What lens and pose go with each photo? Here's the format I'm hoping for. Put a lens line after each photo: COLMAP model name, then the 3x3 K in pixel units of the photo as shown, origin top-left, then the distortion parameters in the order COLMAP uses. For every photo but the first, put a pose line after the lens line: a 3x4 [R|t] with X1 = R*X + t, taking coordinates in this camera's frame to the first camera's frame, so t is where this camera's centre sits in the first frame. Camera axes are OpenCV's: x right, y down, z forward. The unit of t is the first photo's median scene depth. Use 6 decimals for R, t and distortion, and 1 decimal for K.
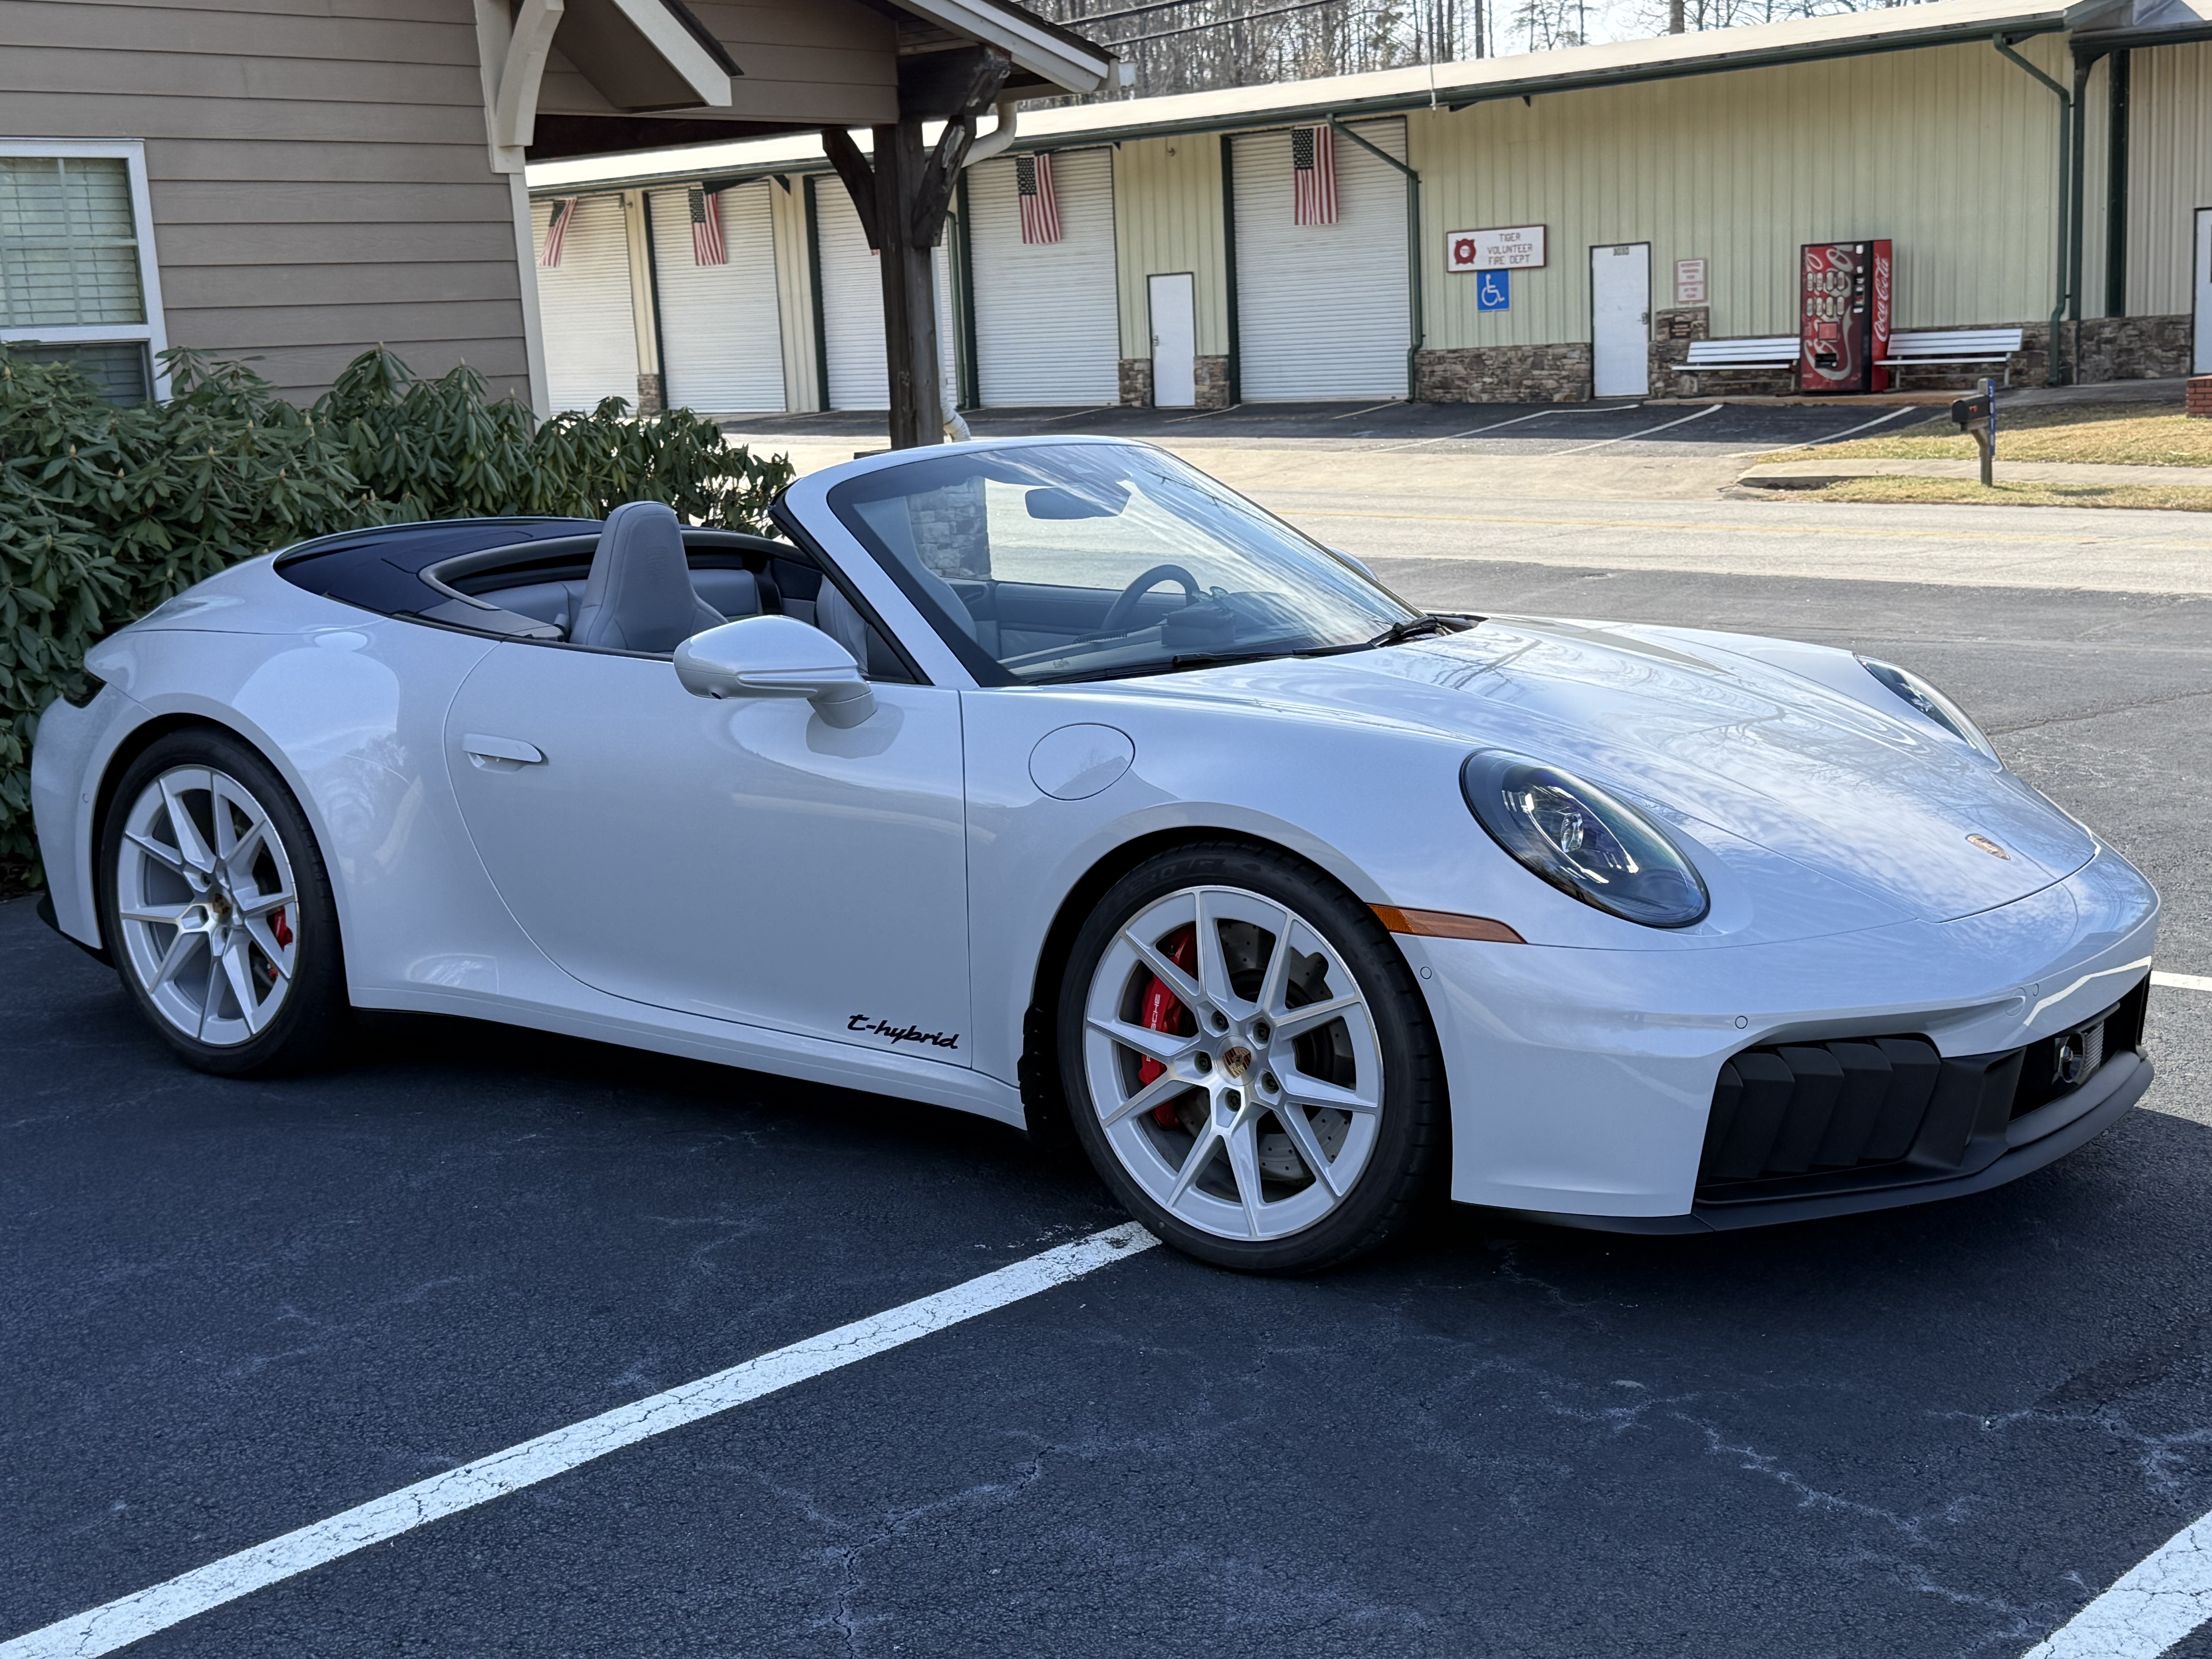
lens RADIAL K [[2811.2, 0, 1106.0], [0, 2811.2, 829.5], [0, 0, 1]] dist [0.226495, -0.532279]
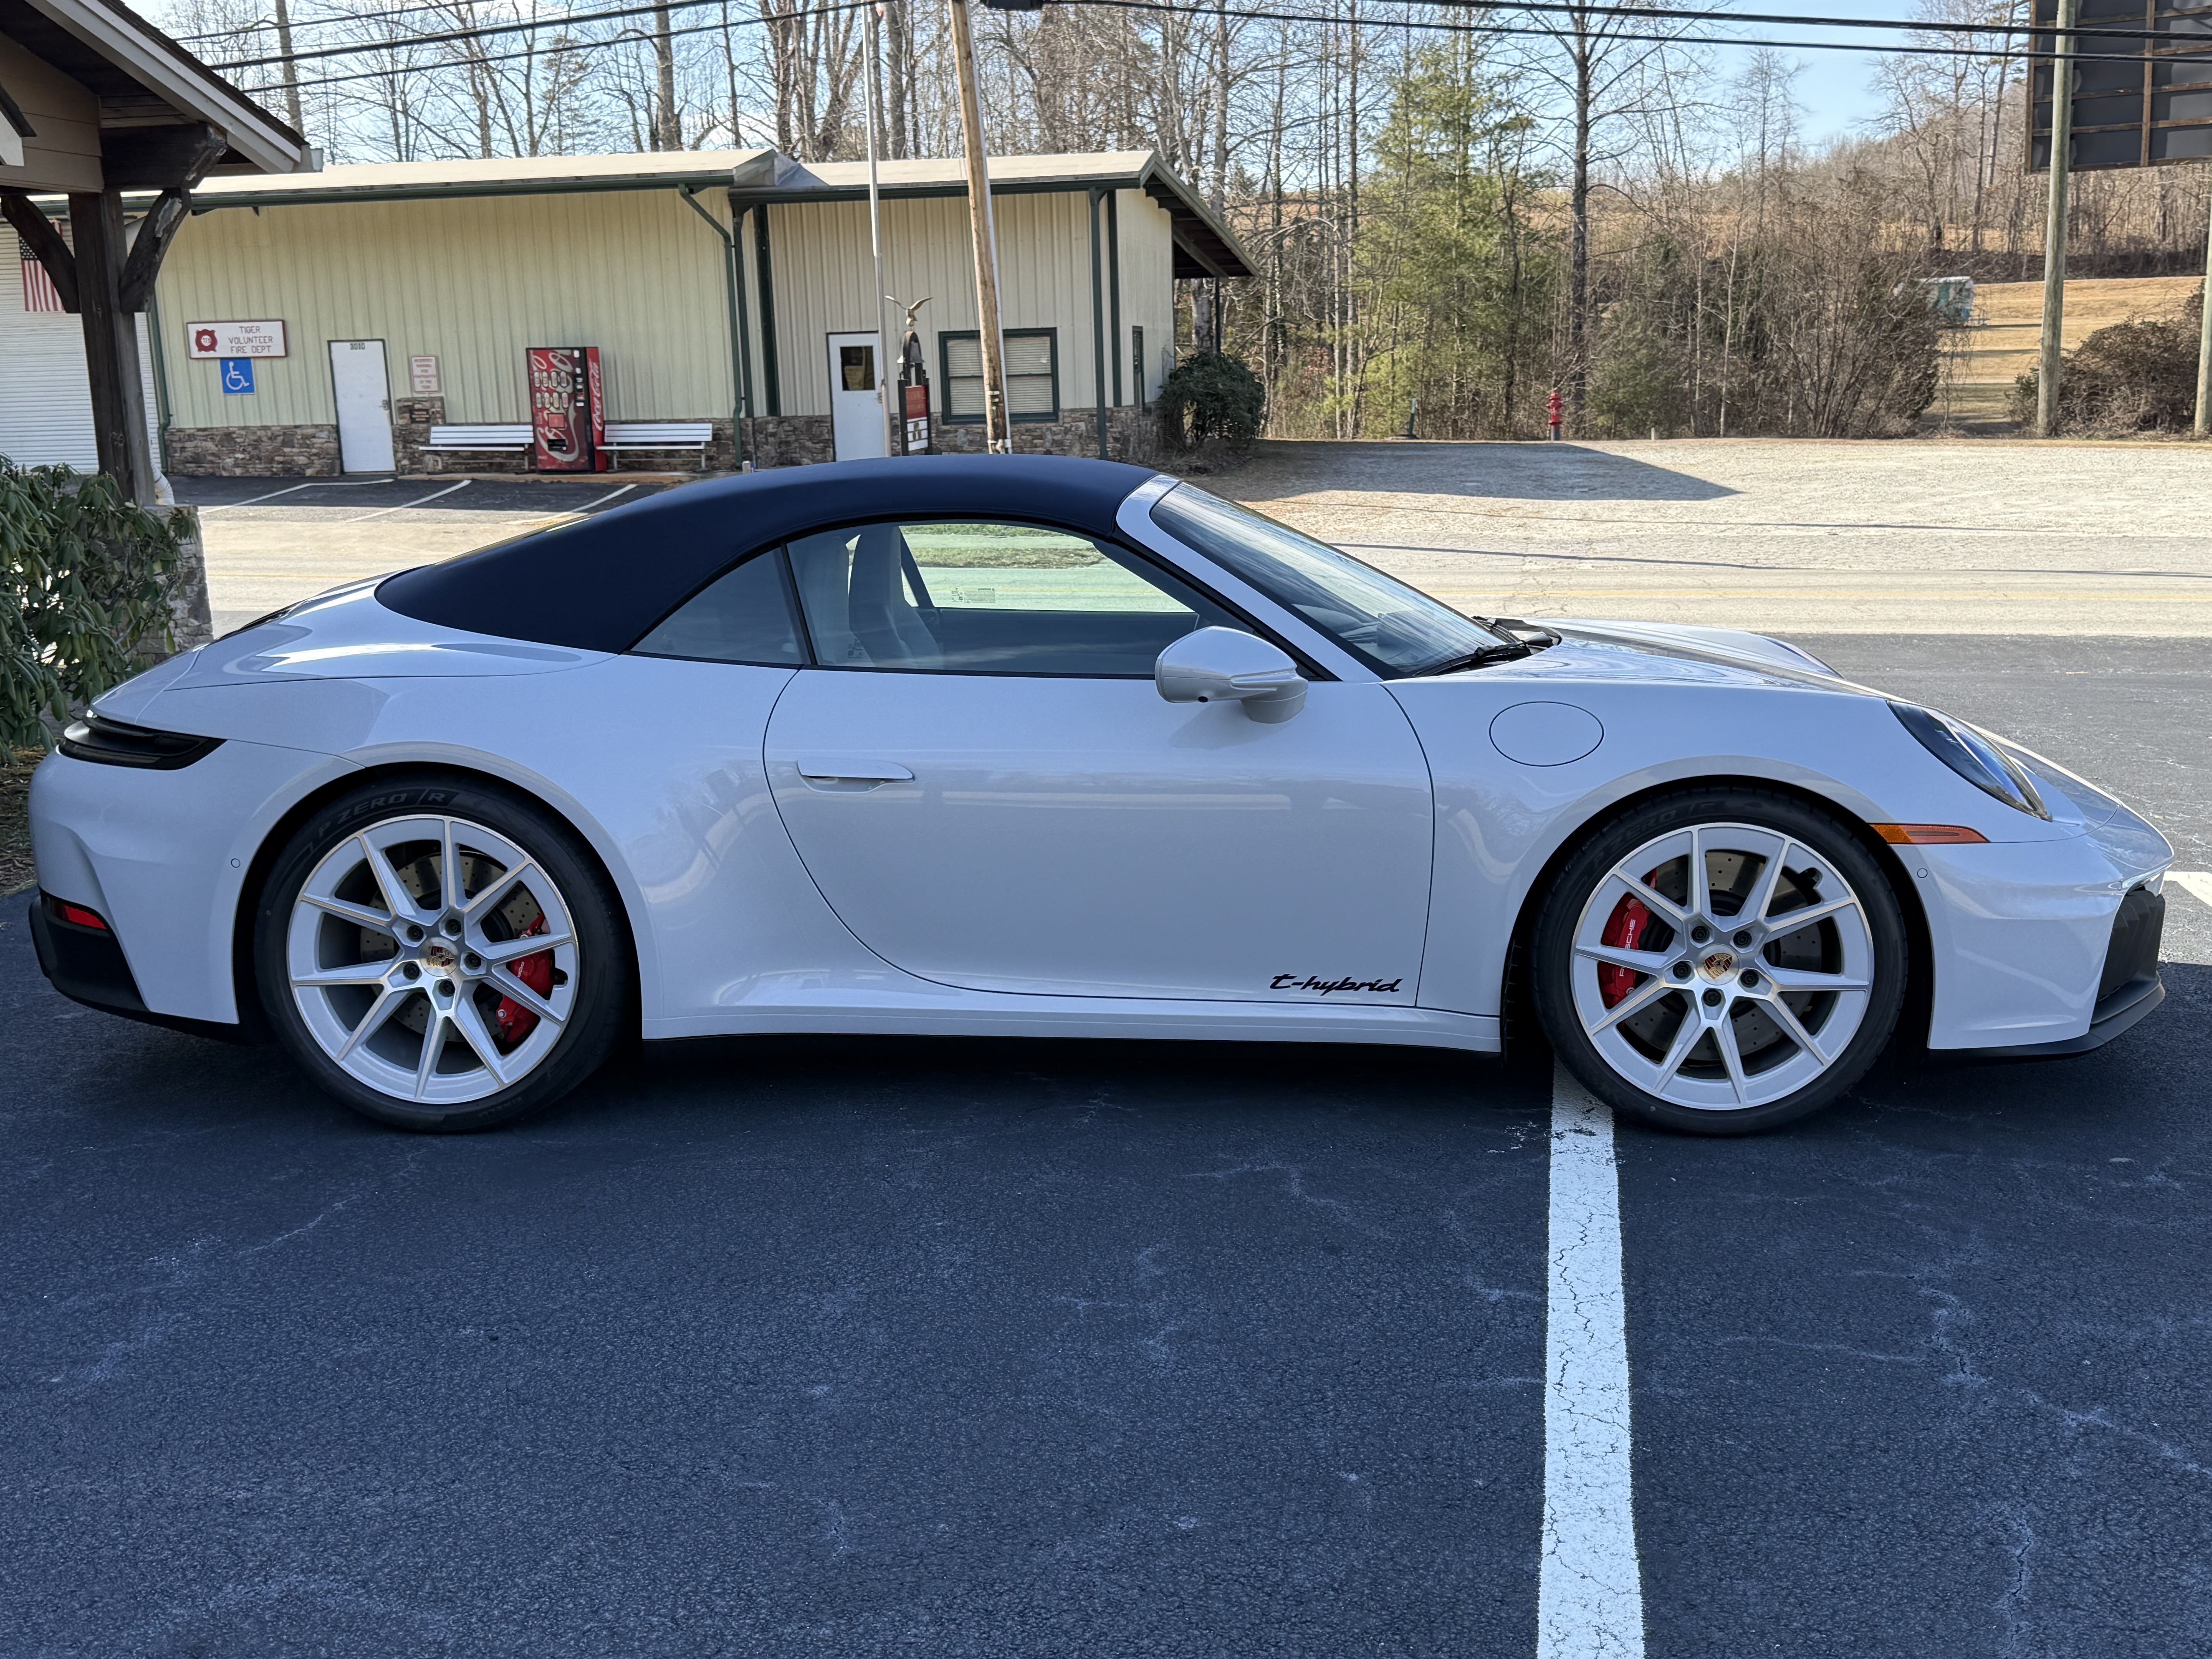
lens RADIAL K [[2332.2, 0, 1106.0], [0, 2332.2, 829.5], [0, 0, 1]] dist [0.233153, -0.574133]
pose [[0.849219, -0.080082, 0.521933, -0.309255], [0.082341, 0.996425, 0.018911, -0.007945], [-0.521582, 0.026917, 0.852777, 0.112404]]
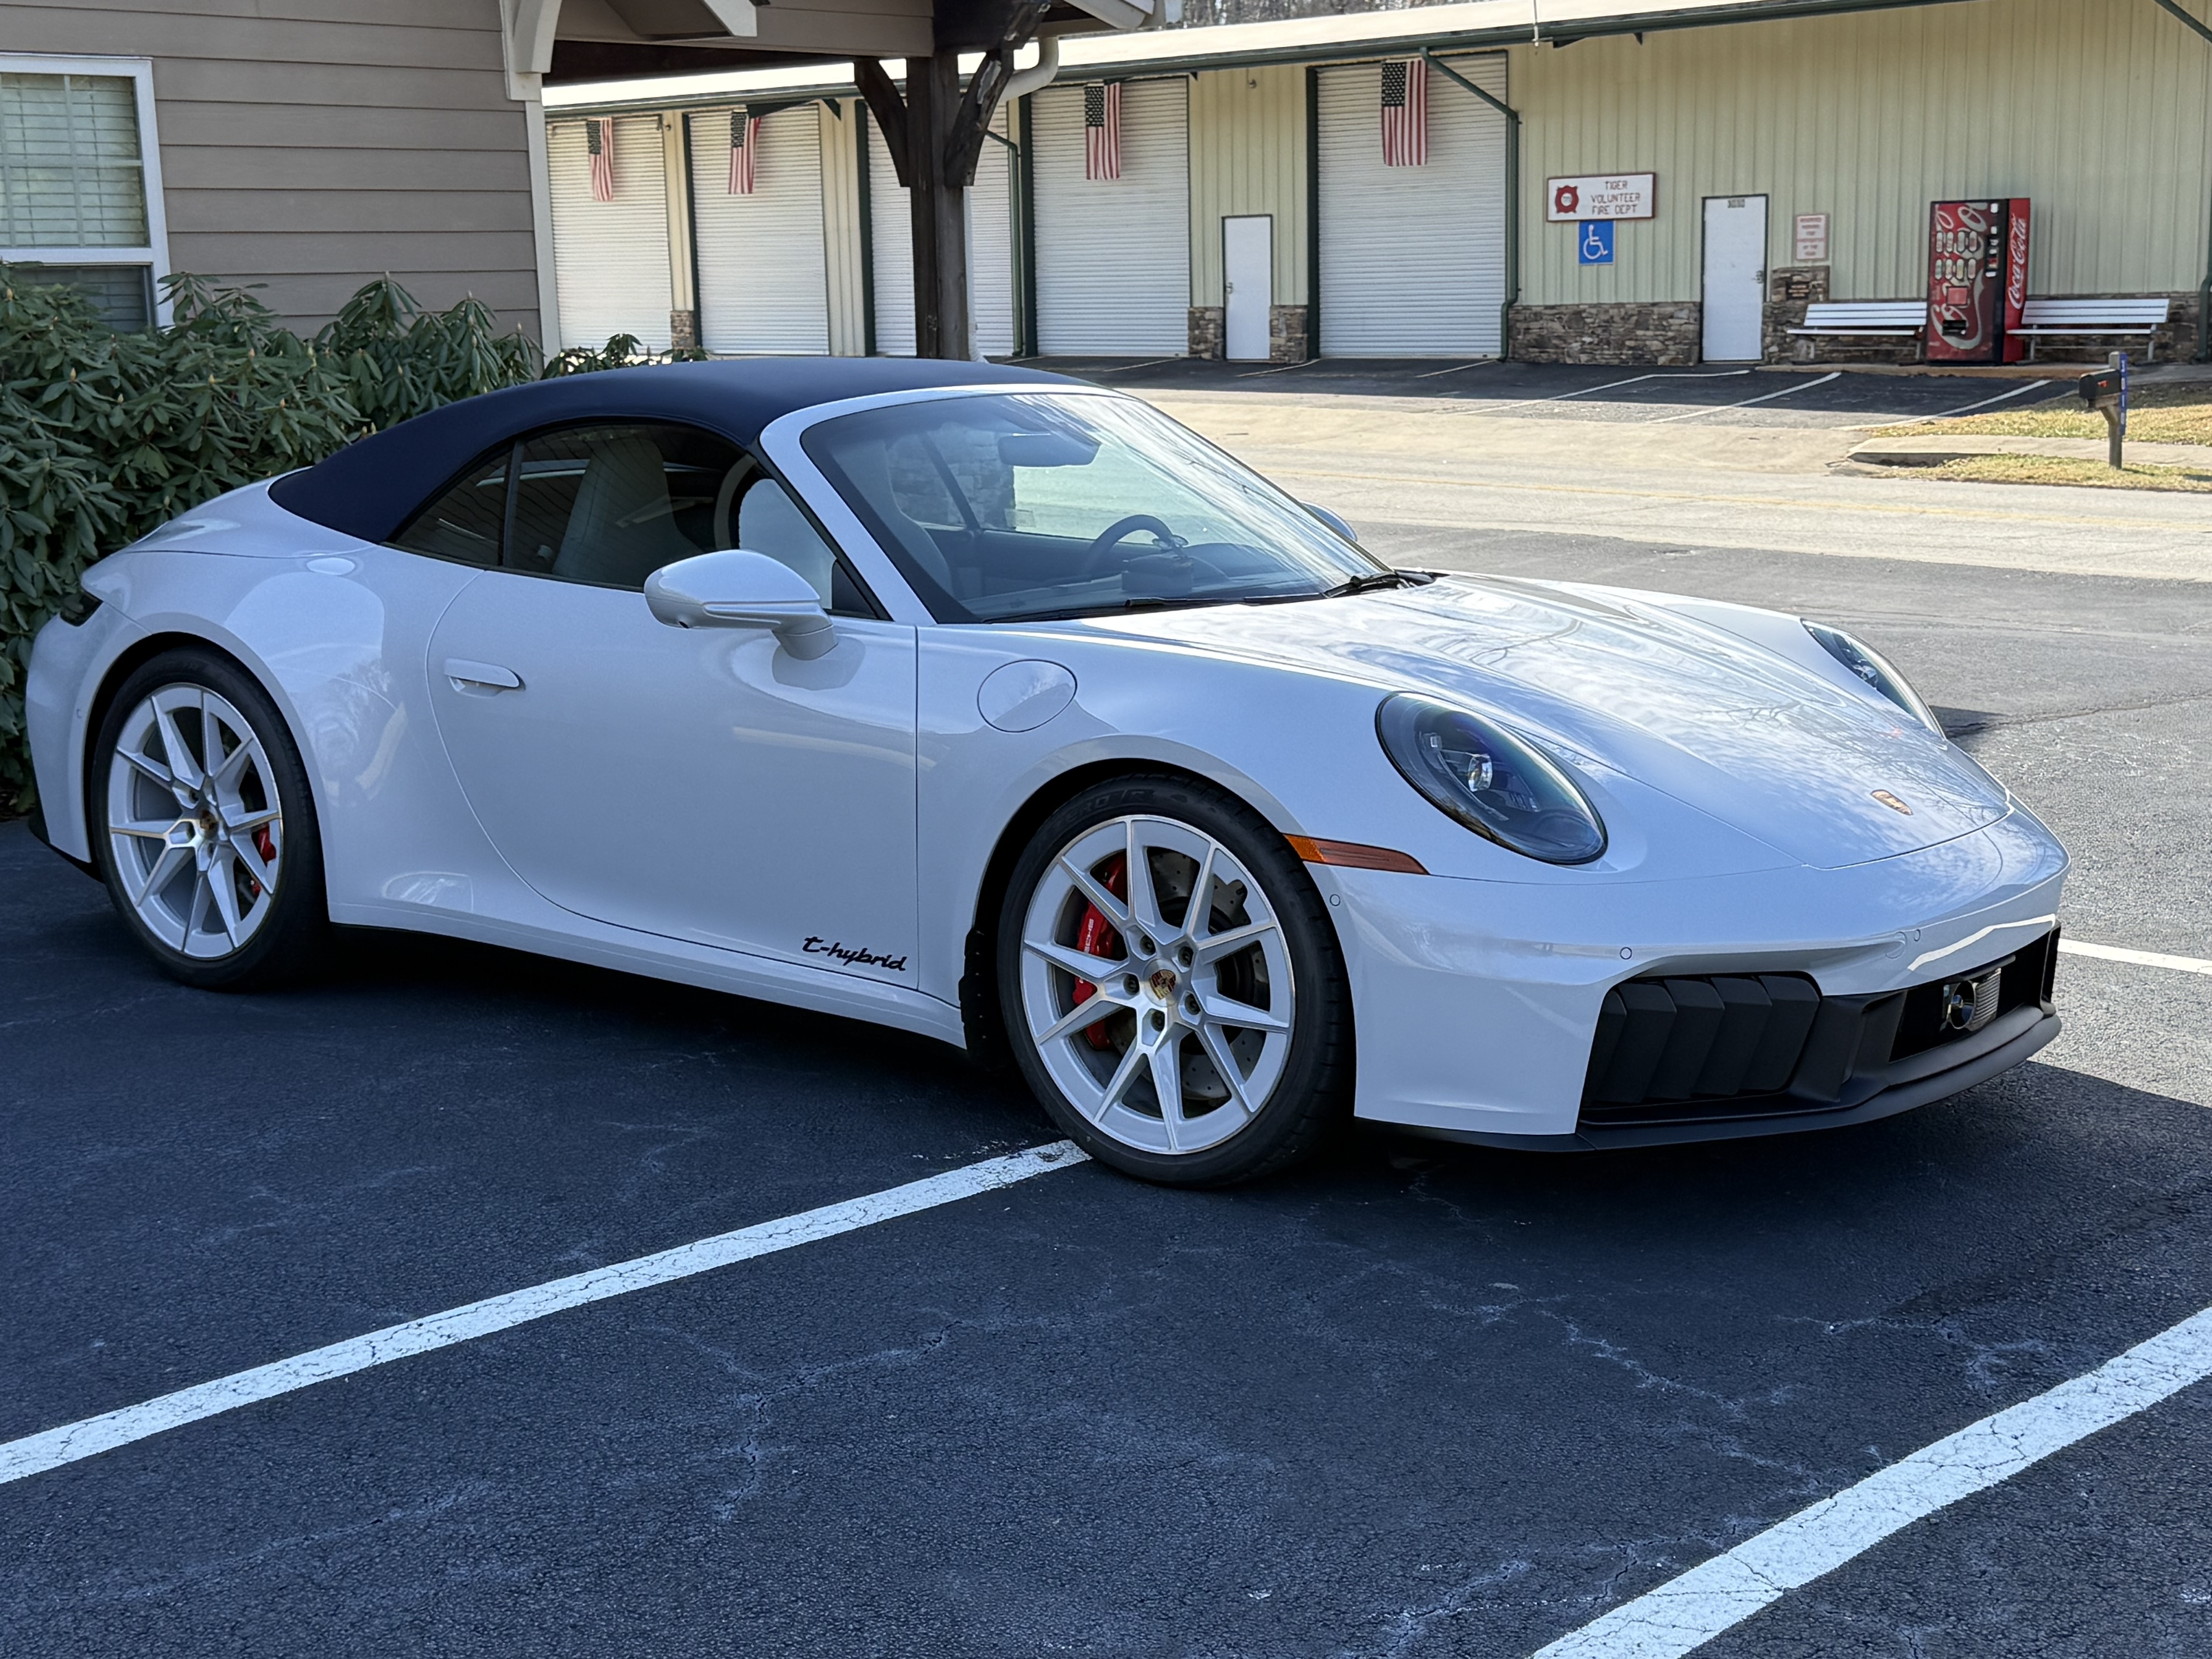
lens RADIAL K [[3087.7, 0, 1100.4], [0, 3087.7, 828.2], [0, 0, 1]] dist [0.219681, -0.493422]
pose [[0.999275, 0.029764, -0.023723, 0.021205], [-0.029713, 0.999555, 0.002491, 0.009578], [0.023786, -0.001785, 0.999715, -0.066214]]
